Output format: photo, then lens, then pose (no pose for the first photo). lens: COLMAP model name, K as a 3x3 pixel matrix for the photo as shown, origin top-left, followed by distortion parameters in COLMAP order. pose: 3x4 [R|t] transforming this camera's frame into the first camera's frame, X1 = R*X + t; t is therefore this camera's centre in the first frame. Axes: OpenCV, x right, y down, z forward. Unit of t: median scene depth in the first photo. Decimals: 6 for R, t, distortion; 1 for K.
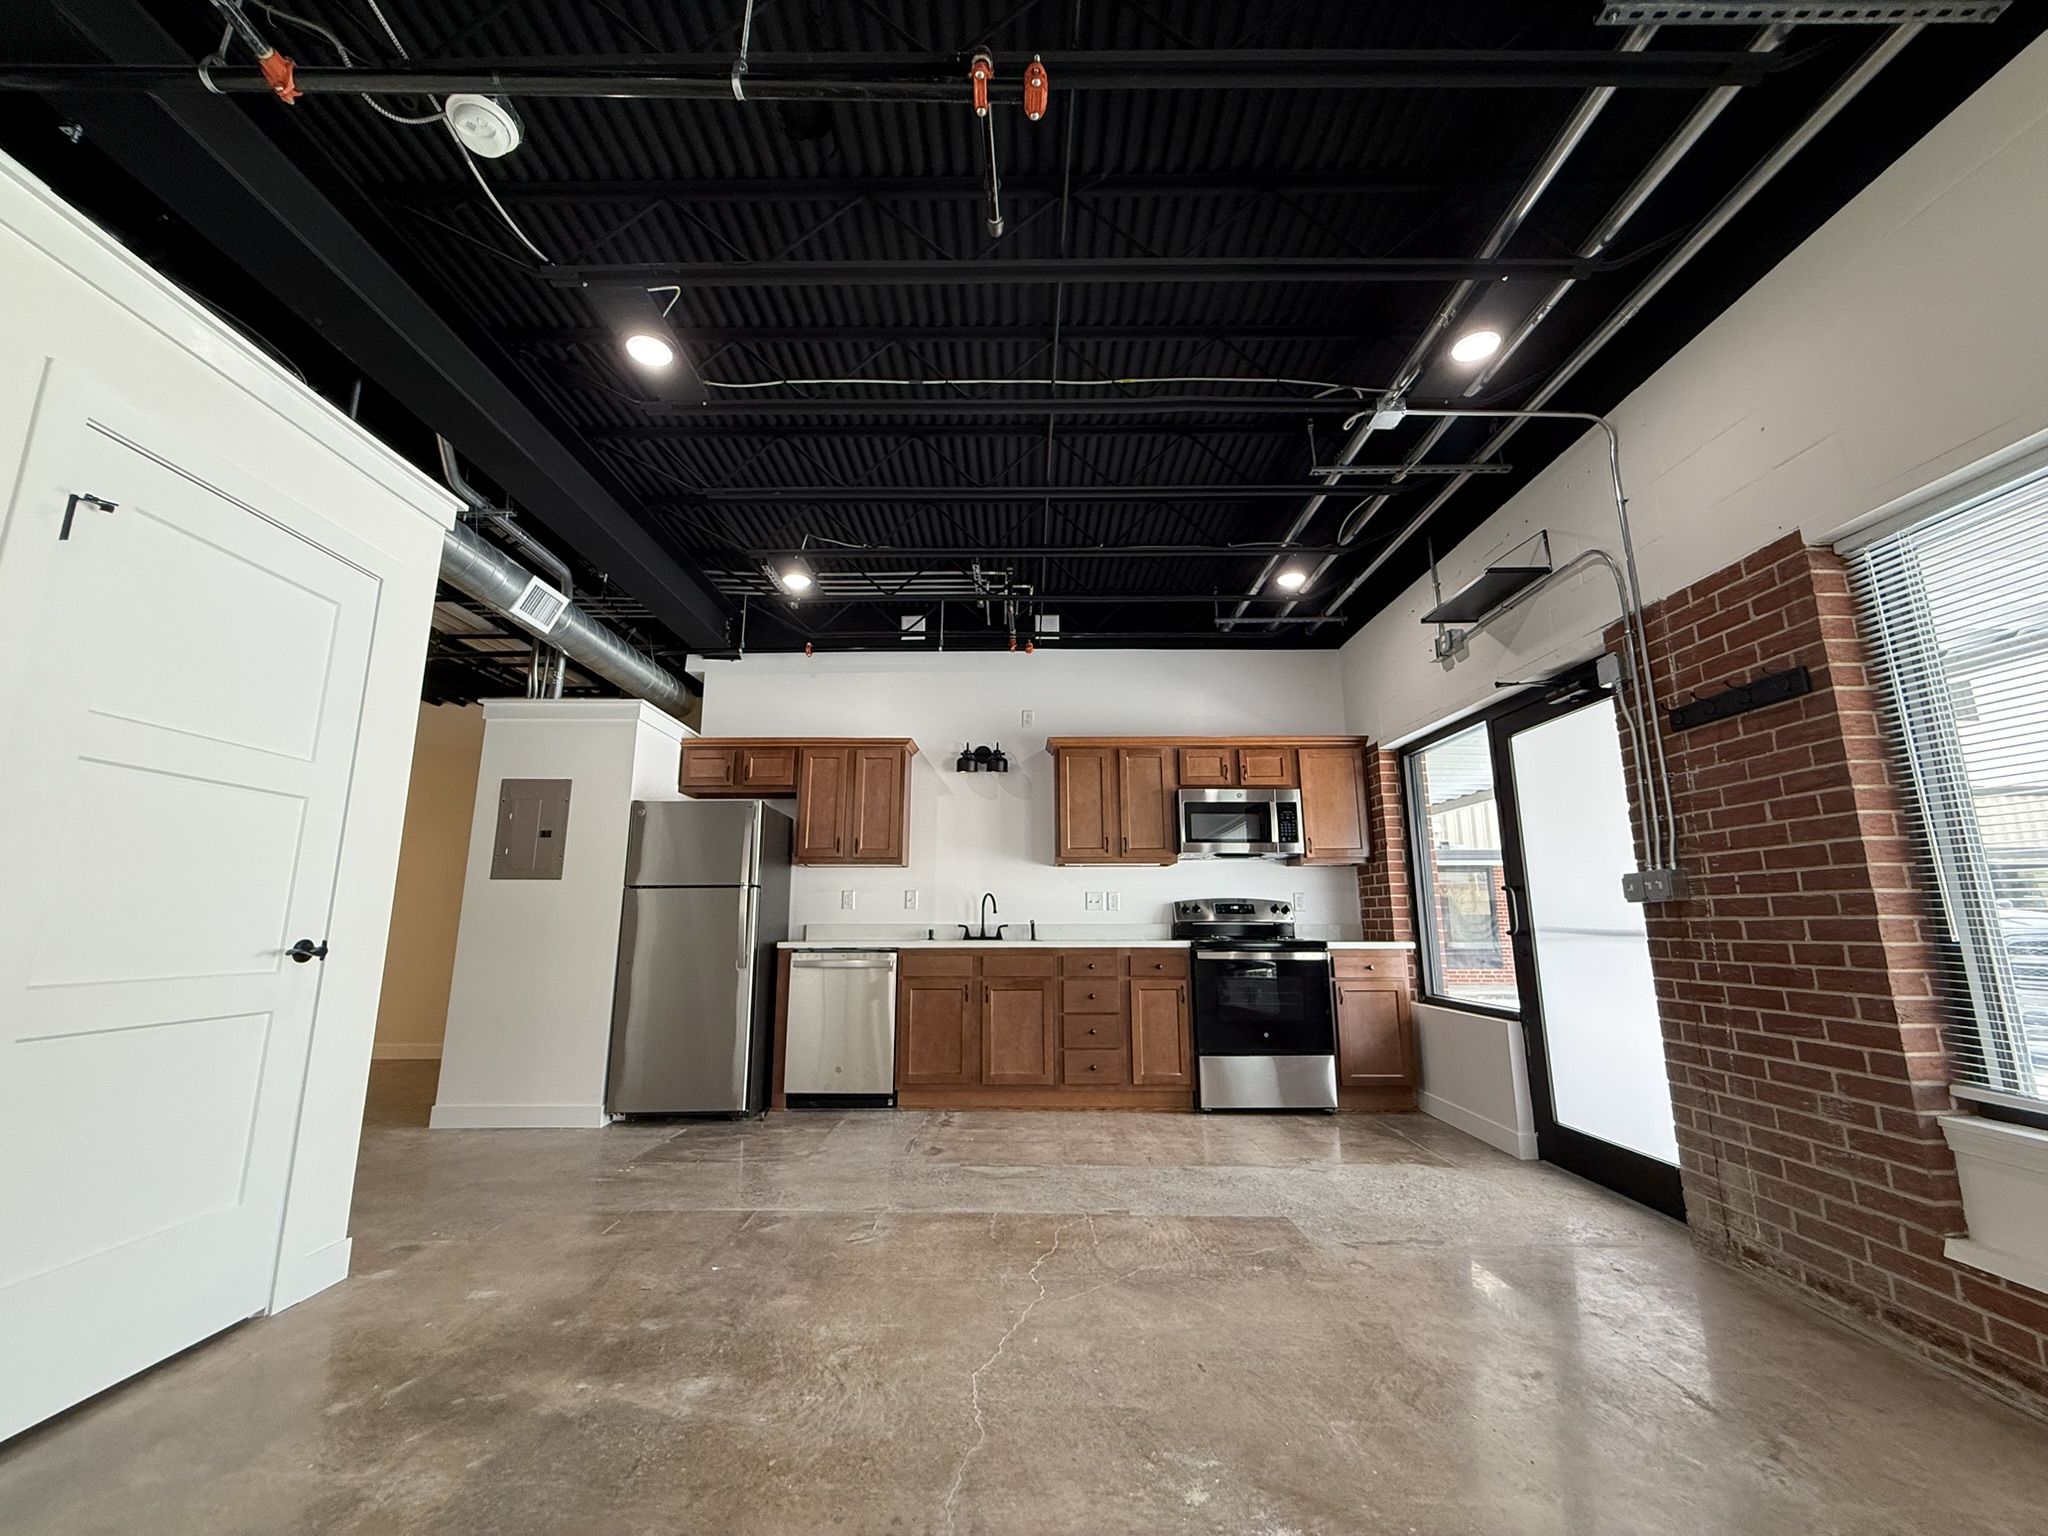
lens RADIAL K [[814.4, 0, 1018.2], [0, 814.4, 767.7], [0, 0, 1]] dist [0.000019, 0.000162]
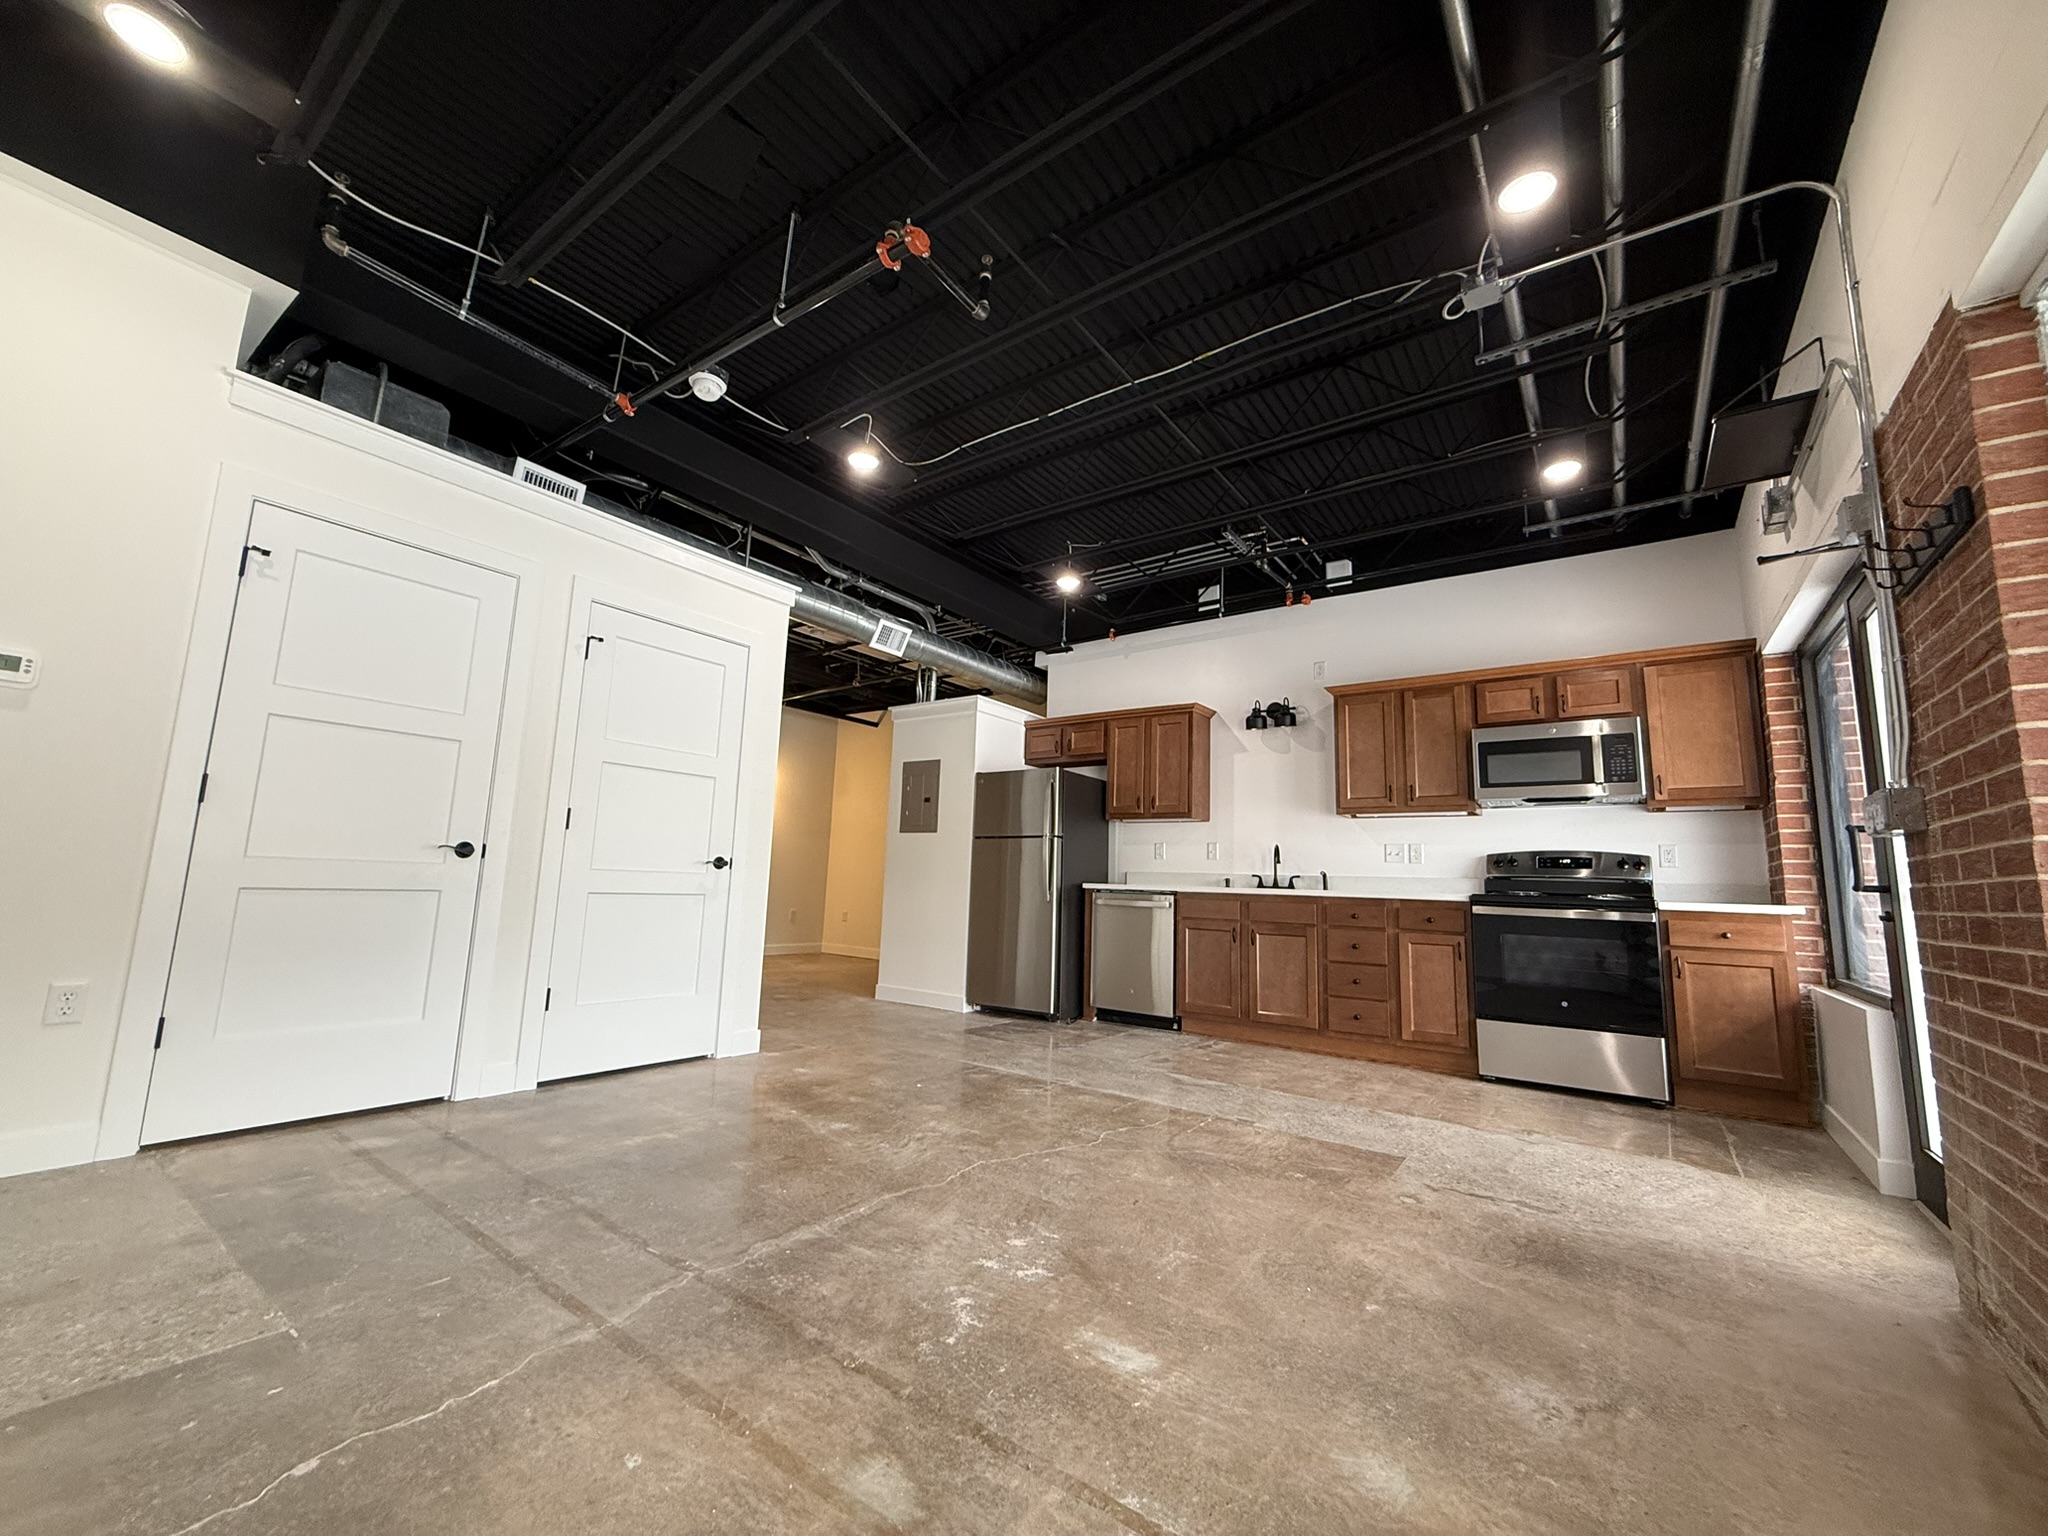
lens RADIAL K [[814.4, 0, 1018.2], [0, 814.4, 767.7], [0, 0, 1]] dist [0.000019, 0.000162]
pose [[0.808492, -0.055370, -0.585896, 0.408019], [0.076550, 0.997000, 0.011412, 0.026459], [0.583507, -0.054077, 0.810306, -0.031338]]
